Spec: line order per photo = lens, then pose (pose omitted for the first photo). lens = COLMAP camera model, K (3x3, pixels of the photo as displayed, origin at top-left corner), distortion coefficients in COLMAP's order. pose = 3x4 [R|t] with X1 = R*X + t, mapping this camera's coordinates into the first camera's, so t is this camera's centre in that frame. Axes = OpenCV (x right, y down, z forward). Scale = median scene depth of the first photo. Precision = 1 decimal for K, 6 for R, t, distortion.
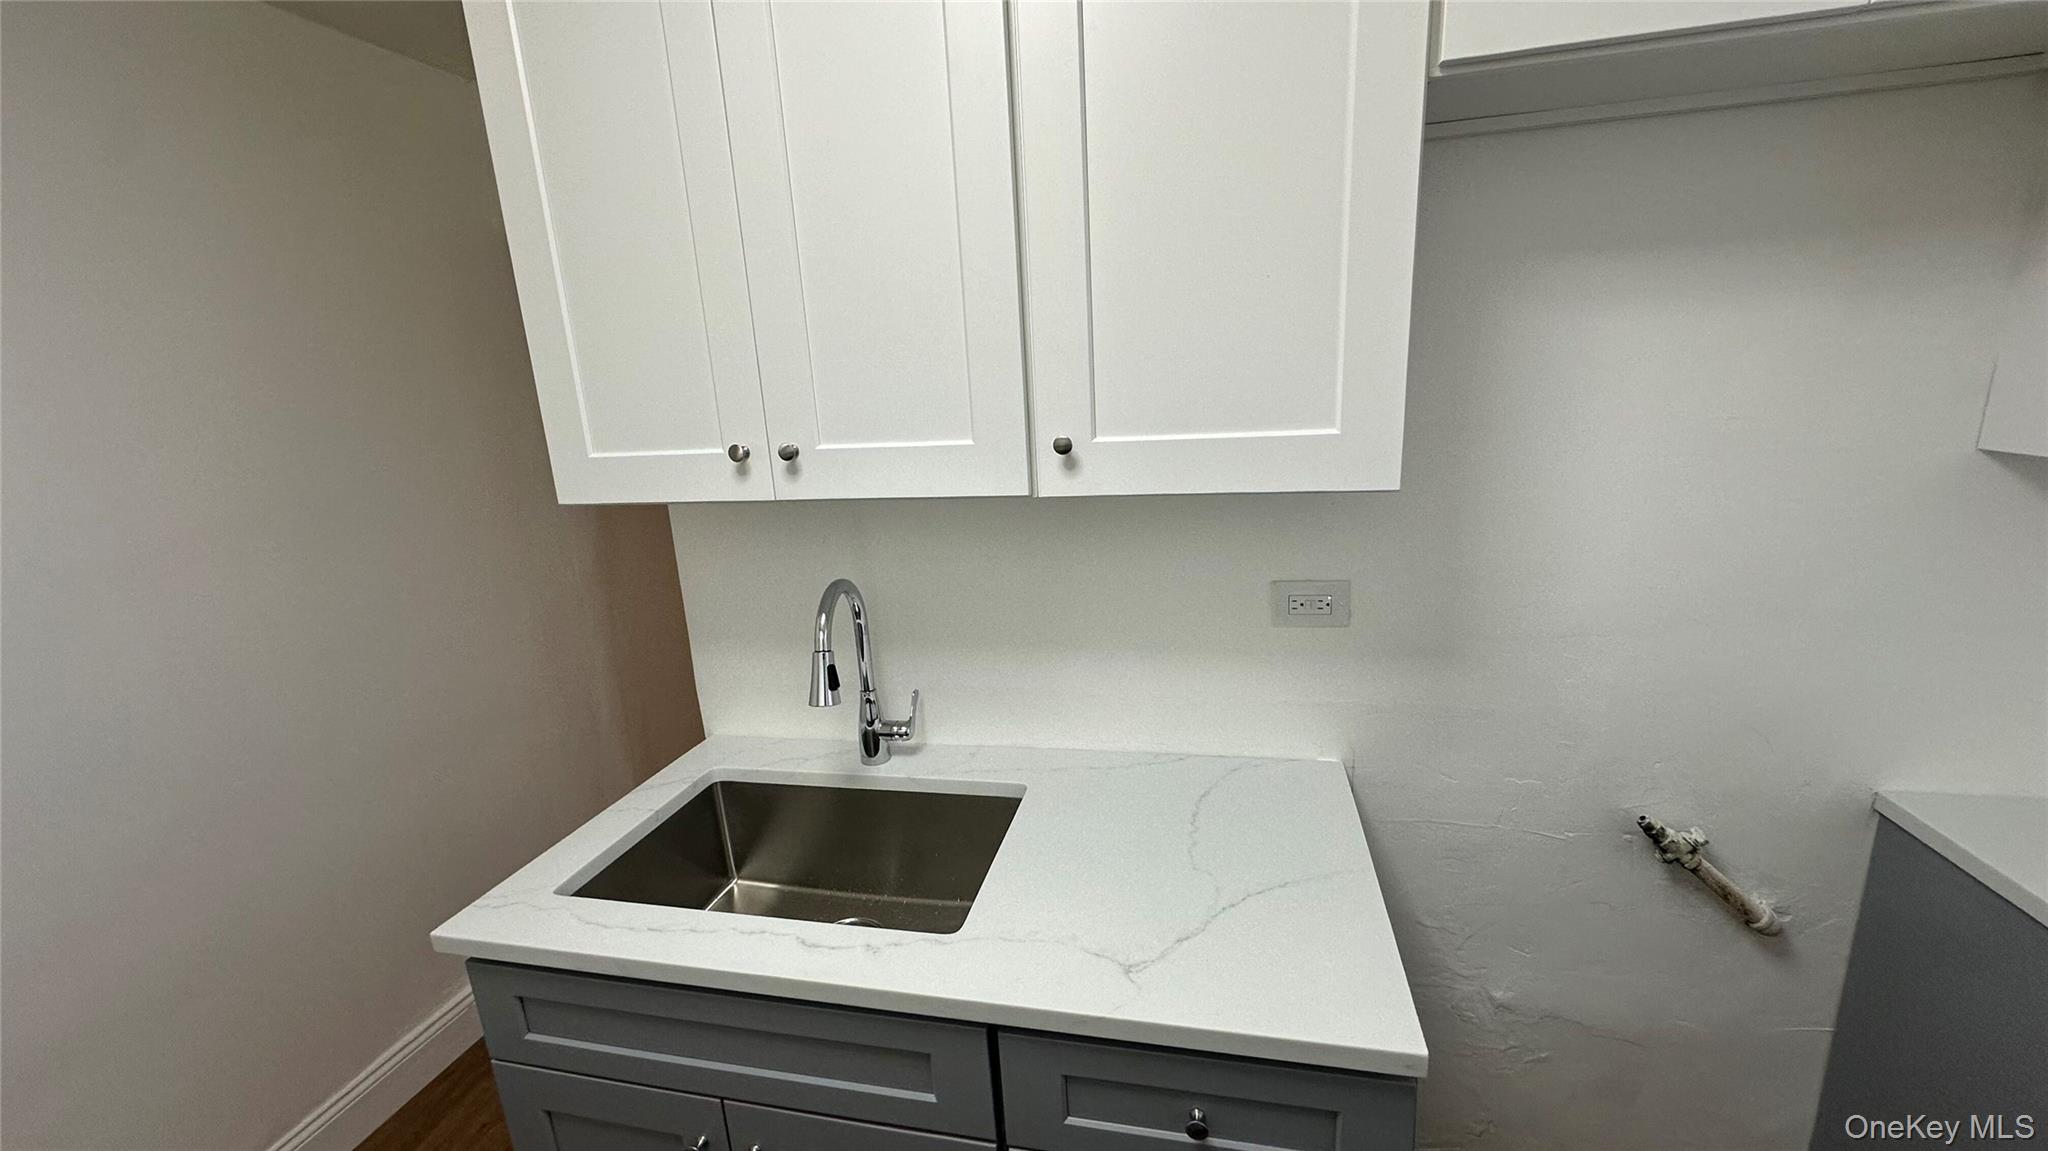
lens RADIAL K [[818.8, 0, 1023.5], [0, 818.8, 581.3], [0, 0, 1]] dist [-0.001219, 0.000172]
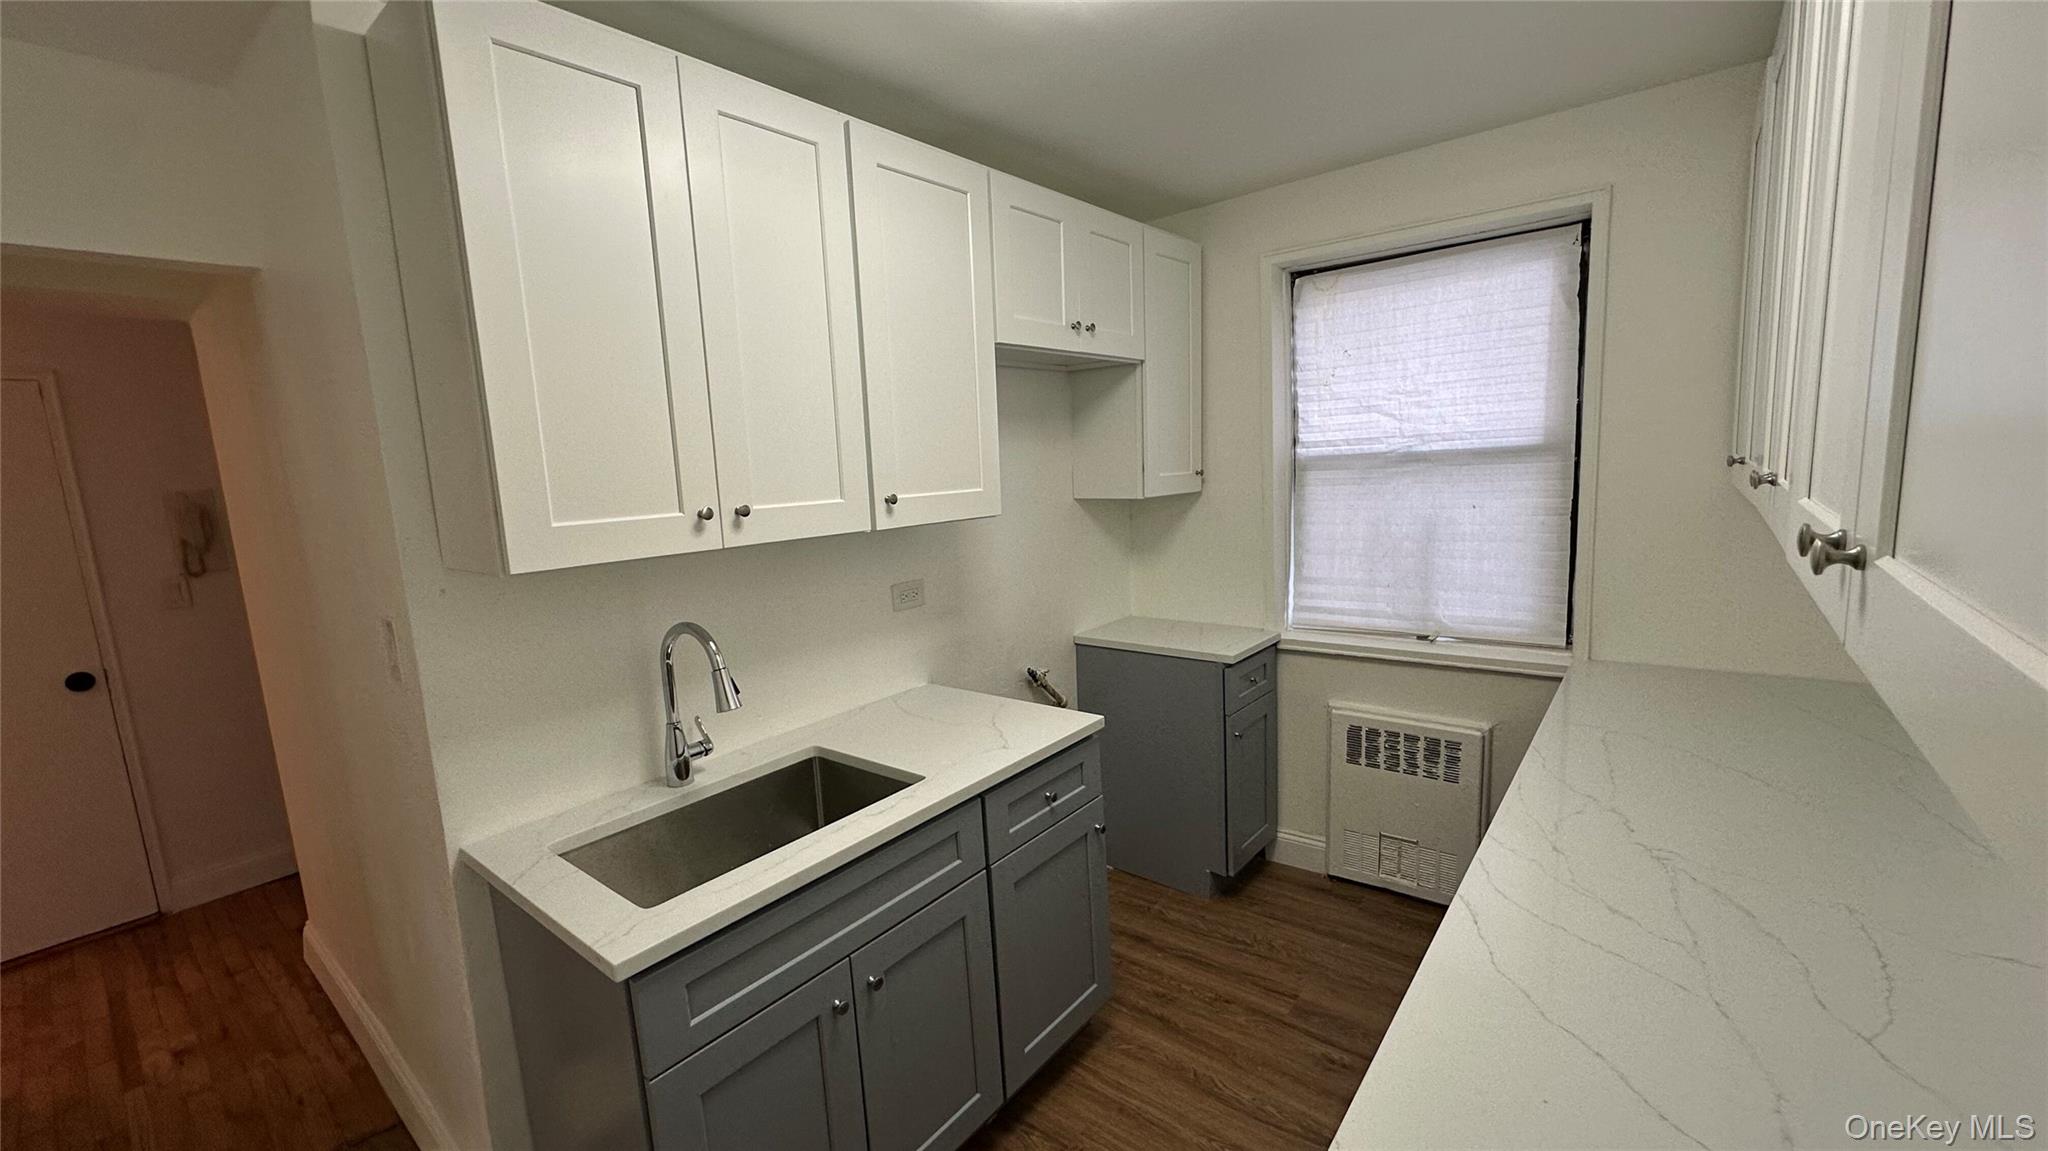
lens RADIAL K [[818.8, 0, 1023.5], [0, 818.8, 581.3], [0, 0, 1]] dist [-0.001219, 0.000172]
pose [[0.437143, -0.100062, 0.893808, -1.390681], [0.240550, 0.970595, -0.008989, 0.092227], [-0.866627, 0.218935, 0.448359, -0.029034]]
